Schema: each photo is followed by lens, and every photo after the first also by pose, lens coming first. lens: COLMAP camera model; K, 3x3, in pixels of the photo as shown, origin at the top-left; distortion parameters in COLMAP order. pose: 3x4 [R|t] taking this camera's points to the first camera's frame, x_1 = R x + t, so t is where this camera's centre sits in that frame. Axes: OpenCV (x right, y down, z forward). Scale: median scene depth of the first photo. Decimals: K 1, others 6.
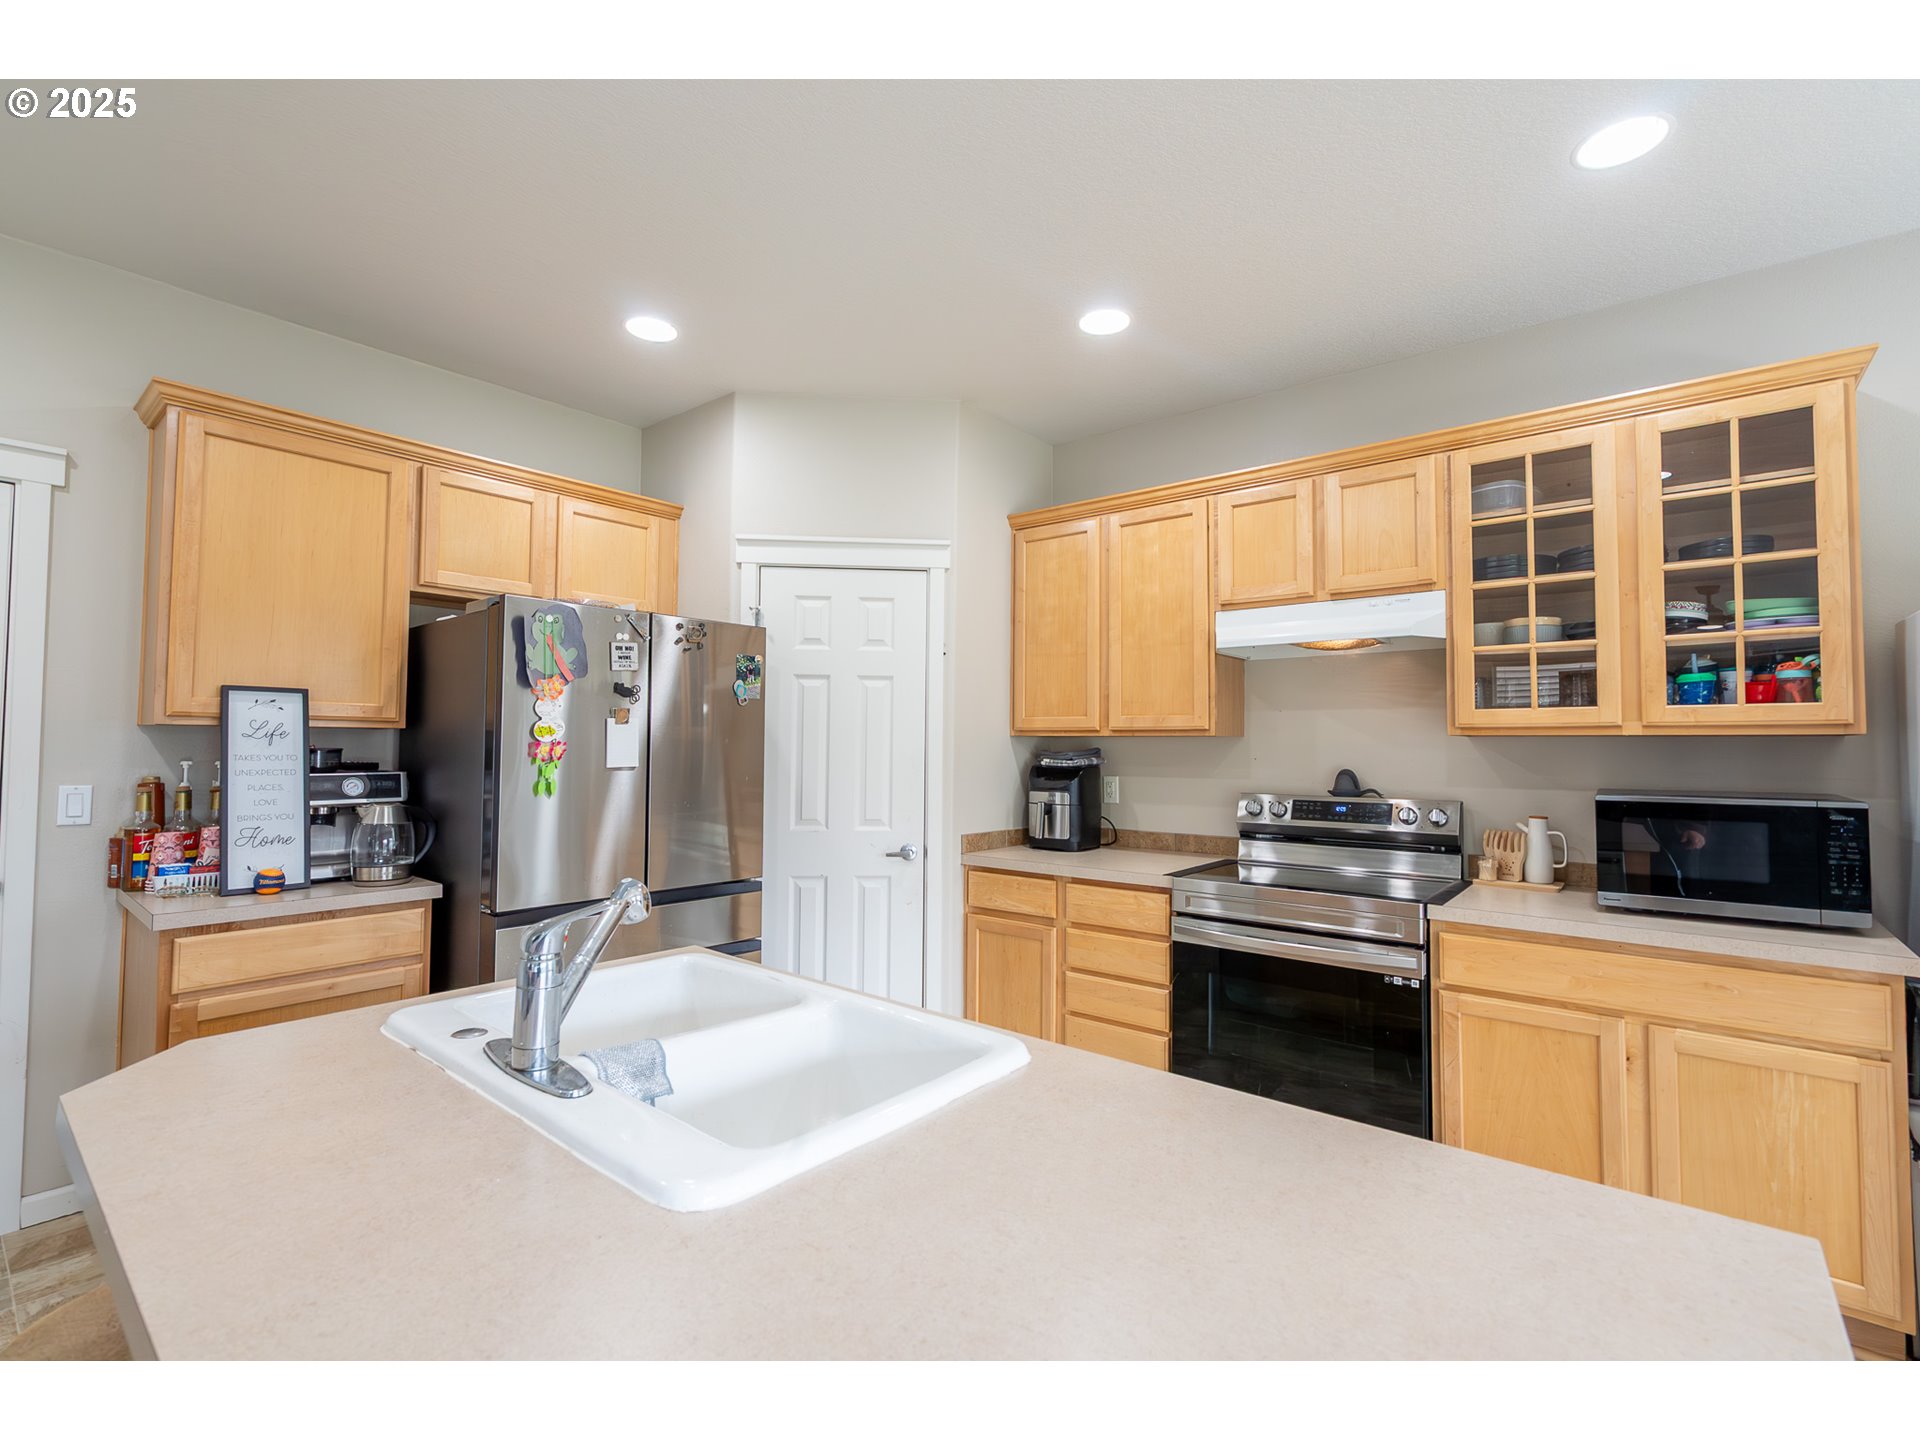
lens RADIAL K [[872.4, 0, 961.1], [0, 872.4, 718.5], [0, 0, 1]] dist [-0.005145, 0.001843]
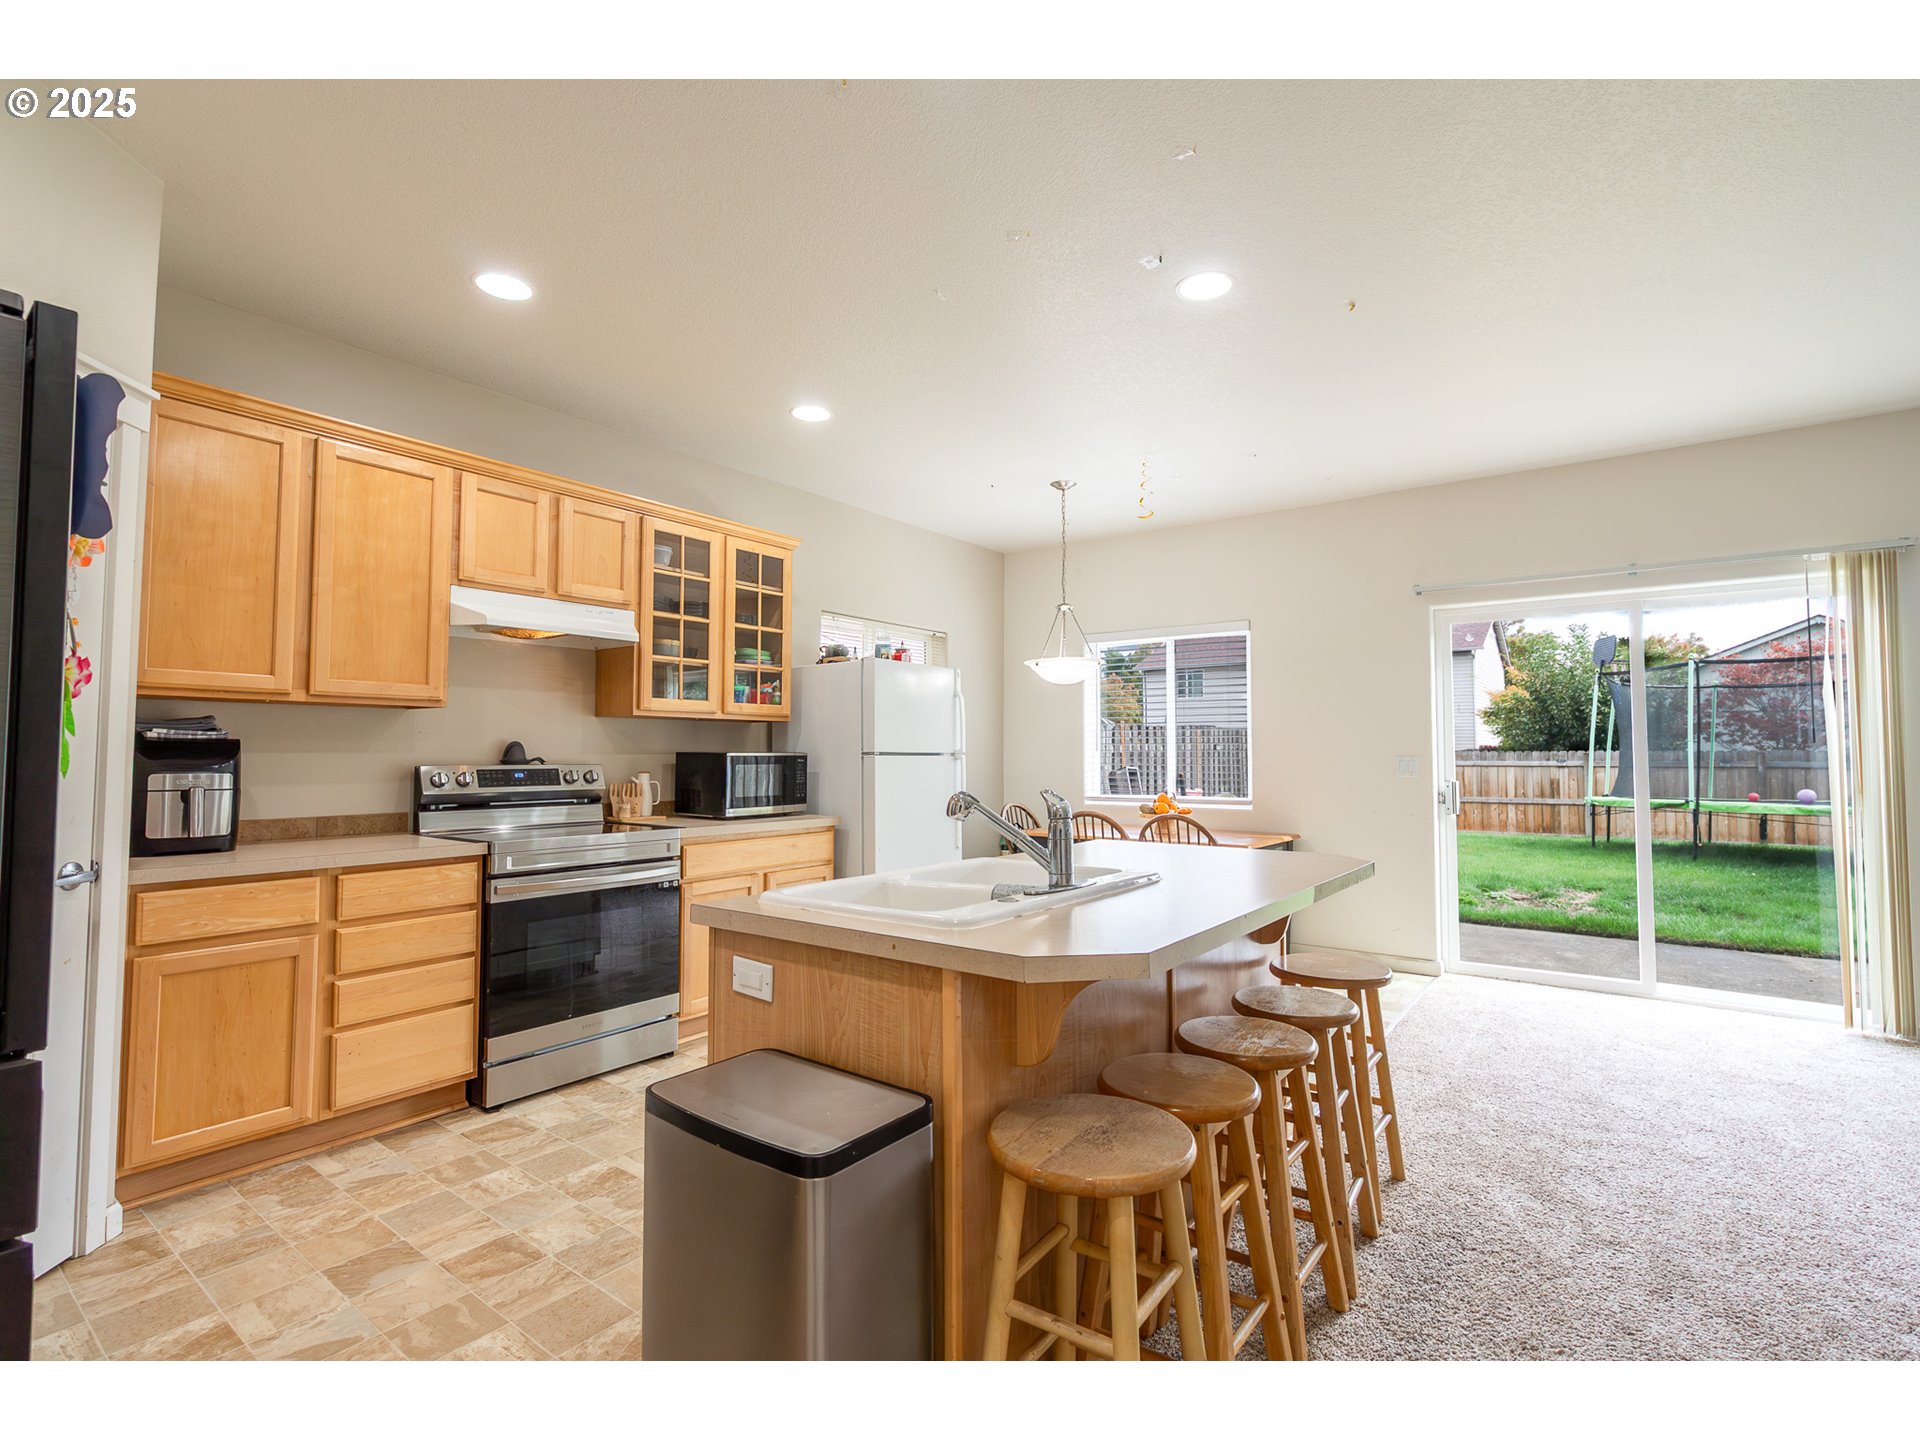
lens RADIAL K [[872.4, 0, 962.9], [0, 872.4, 716.2], [0, 0, 1]] dist [-0.005145, 0.001843]
pose [[-0.033475, 0.036400, 0.998776, -0.802952], [-0.032850, 0.998757, -0.037501, 0.052962], [-0.998900, -0.034065, -0.032237, 0.478788]]
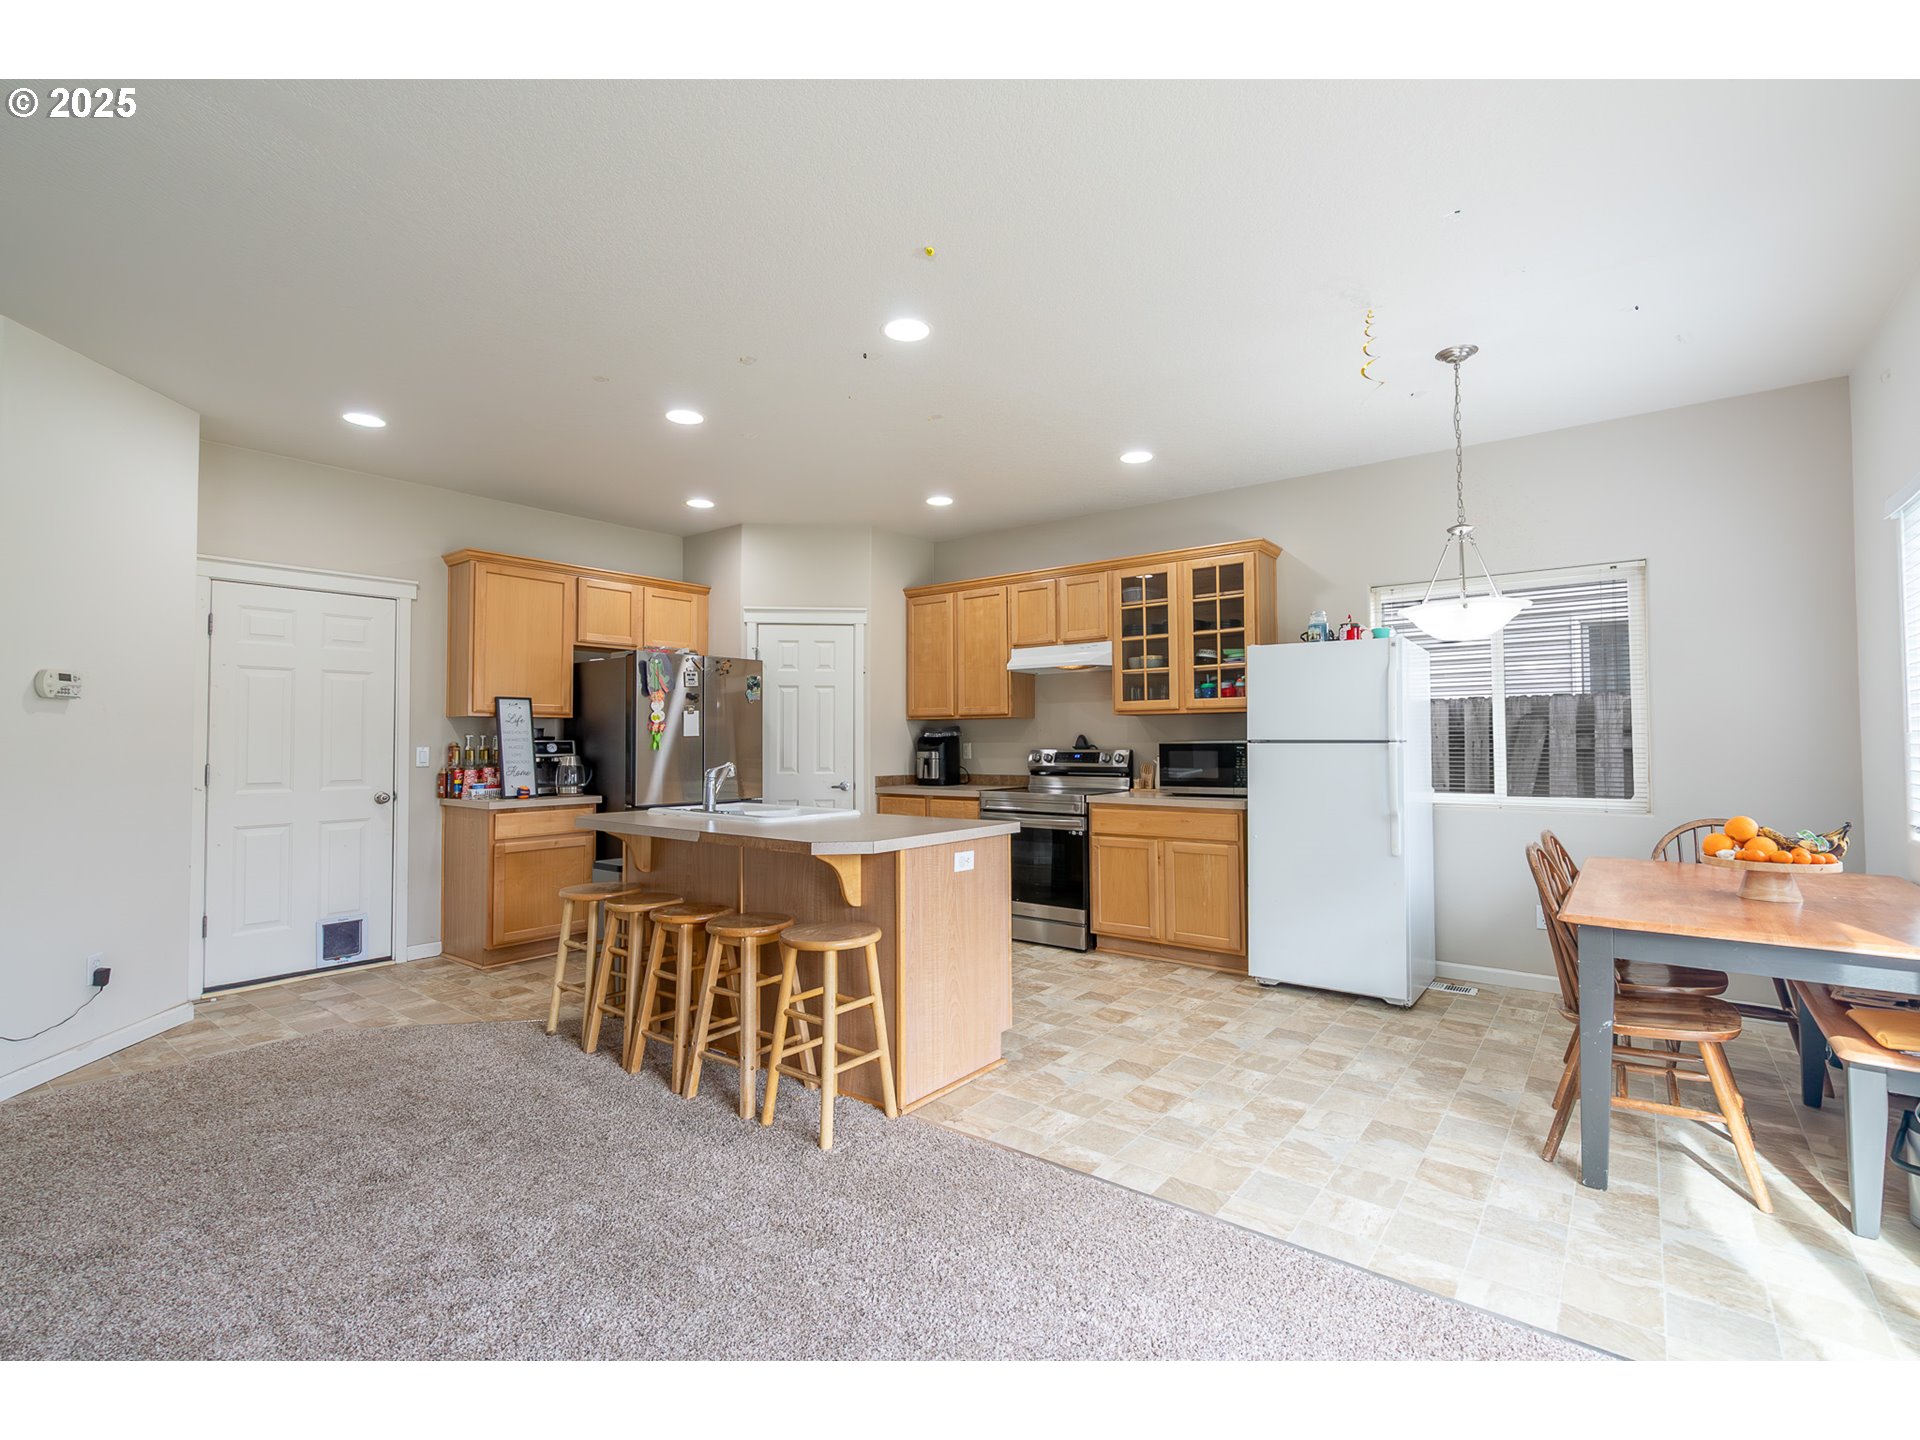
lens RADIAL K [[872.4, 0, 959.3], [0, 872.4, 727.4], [0, 0, 1]] dist [-0.005145, 0.001843]
pose [[0.999558, -0.011760, 0.027313, 0.146053], [0.011318, 0.999803, 0.016285, 0.011053], [-0.027499, -0.015968, 0.999494, -0.901532]]
